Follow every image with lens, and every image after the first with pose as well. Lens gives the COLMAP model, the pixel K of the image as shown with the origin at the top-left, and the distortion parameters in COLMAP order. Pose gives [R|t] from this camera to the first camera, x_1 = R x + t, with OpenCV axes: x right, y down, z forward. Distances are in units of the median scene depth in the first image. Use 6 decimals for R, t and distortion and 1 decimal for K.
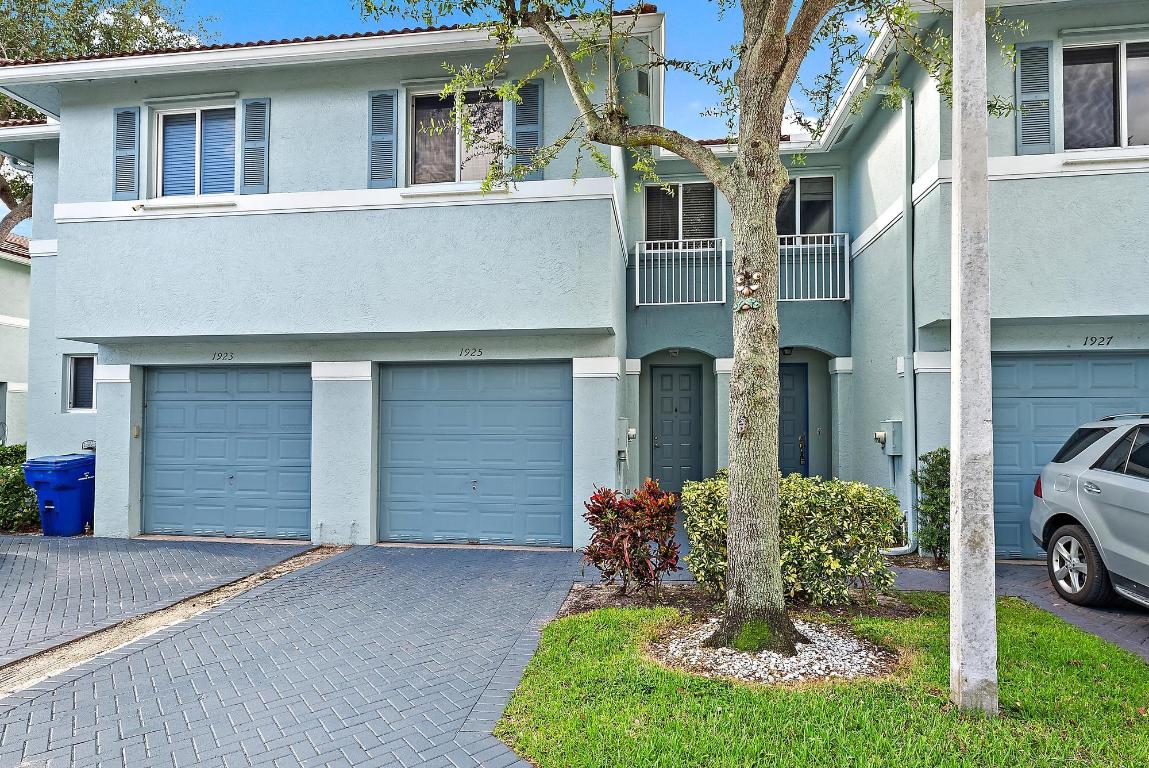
lens RADIAL K [[650.8, 0, 572.6], [0, 650.8, 421.6], [0, 0, 1]] dist [0.000080, -0.000058]
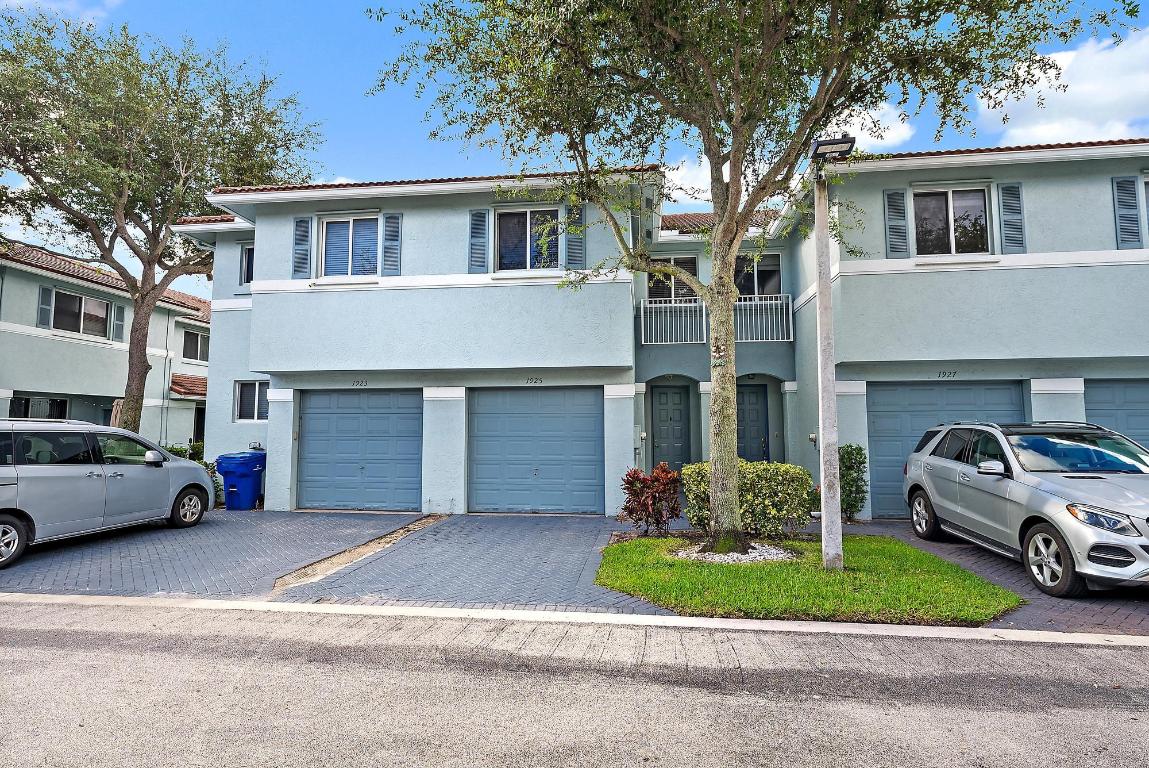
lens RADIAL K [[604.3, 0, 574.5], [0, 604.3, 384.0], [0, 0, 1]] dist [-0.000266, 0.000020]
pose [[0.999890, -0.001913, 0.014736, -0.085020], [0.002986, 0.997314, -0.073188, 0.001007], [-0.014557, 0.073224, 0.997209, -0.362162]]
